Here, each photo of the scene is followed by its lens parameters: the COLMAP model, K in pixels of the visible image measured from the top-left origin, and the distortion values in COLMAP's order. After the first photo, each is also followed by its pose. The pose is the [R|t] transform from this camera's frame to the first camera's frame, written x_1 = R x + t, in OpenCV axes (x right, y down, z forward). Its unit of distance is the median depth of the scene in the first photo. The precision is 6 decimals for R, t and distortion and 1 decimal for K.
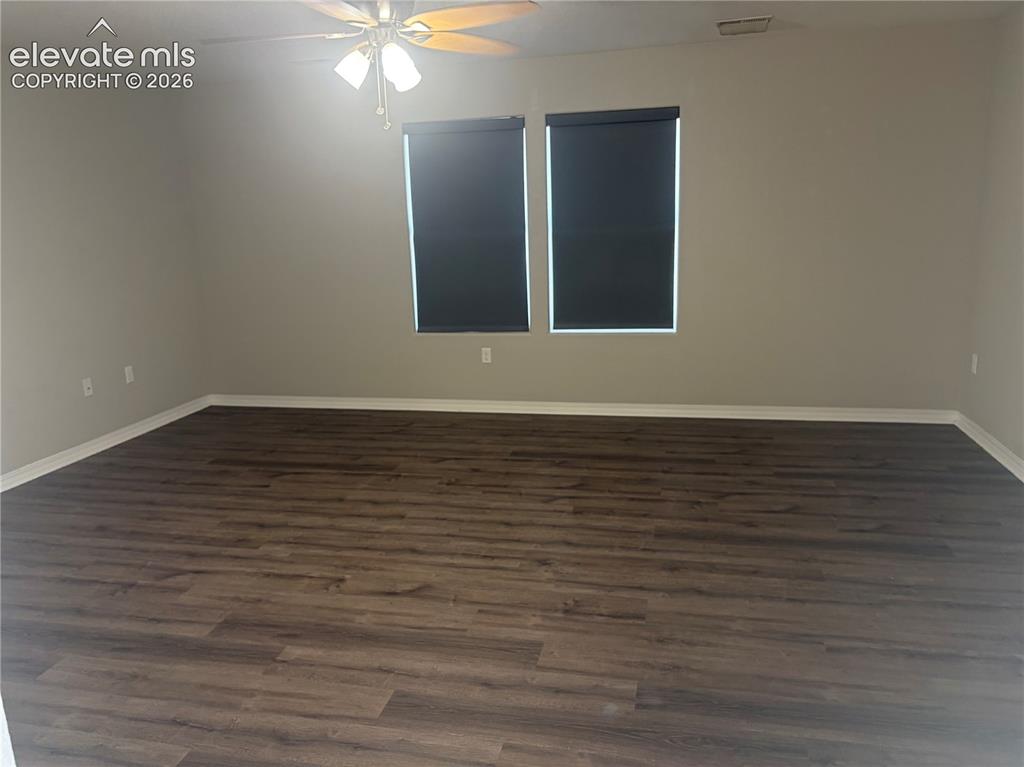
lens RADIAL K [[779.9, 0, 496.2], [0, 779.9, 393.2], [0, 0, 1]] dist [0.034320, -0.021922]
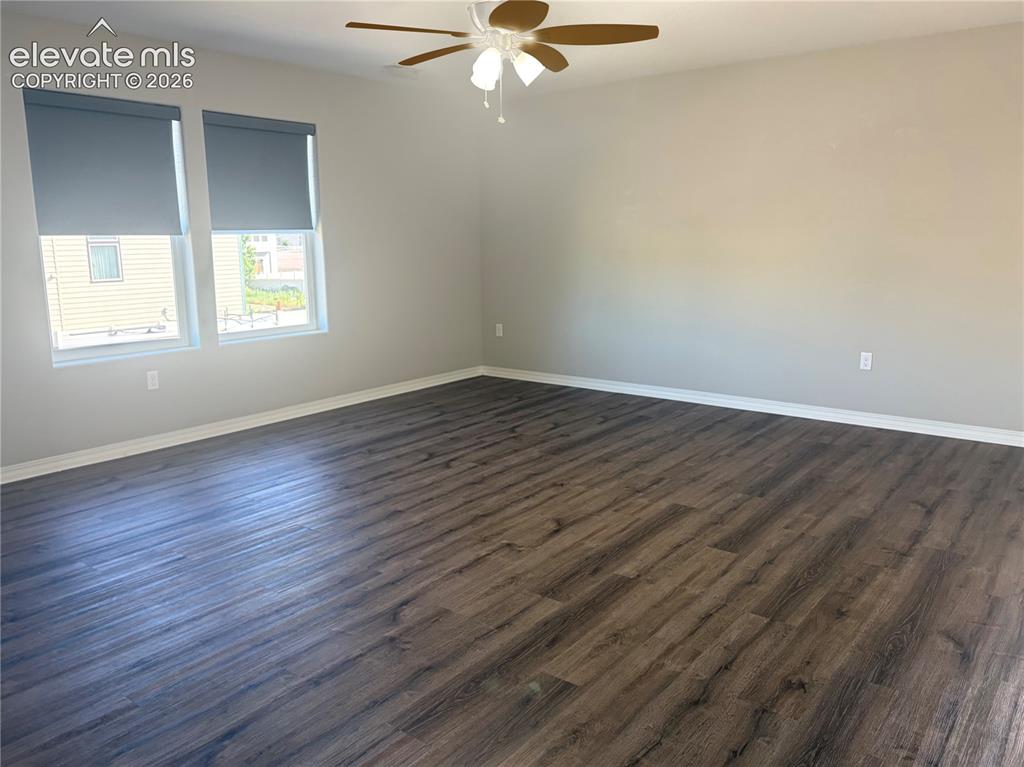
lens RADIAL K [[798.8, 0, 504.5], [0, 798.8, 393.2], [0, 0, 1]] dist [0.101771, -0.135628]
pose [[0.413088, -0.149703, 0.898302, -1.092991], [0.202423, 0.976814, 0.069703, -0.033749], [-0.887909, 0.153044, 0.433814, 0.492708]]
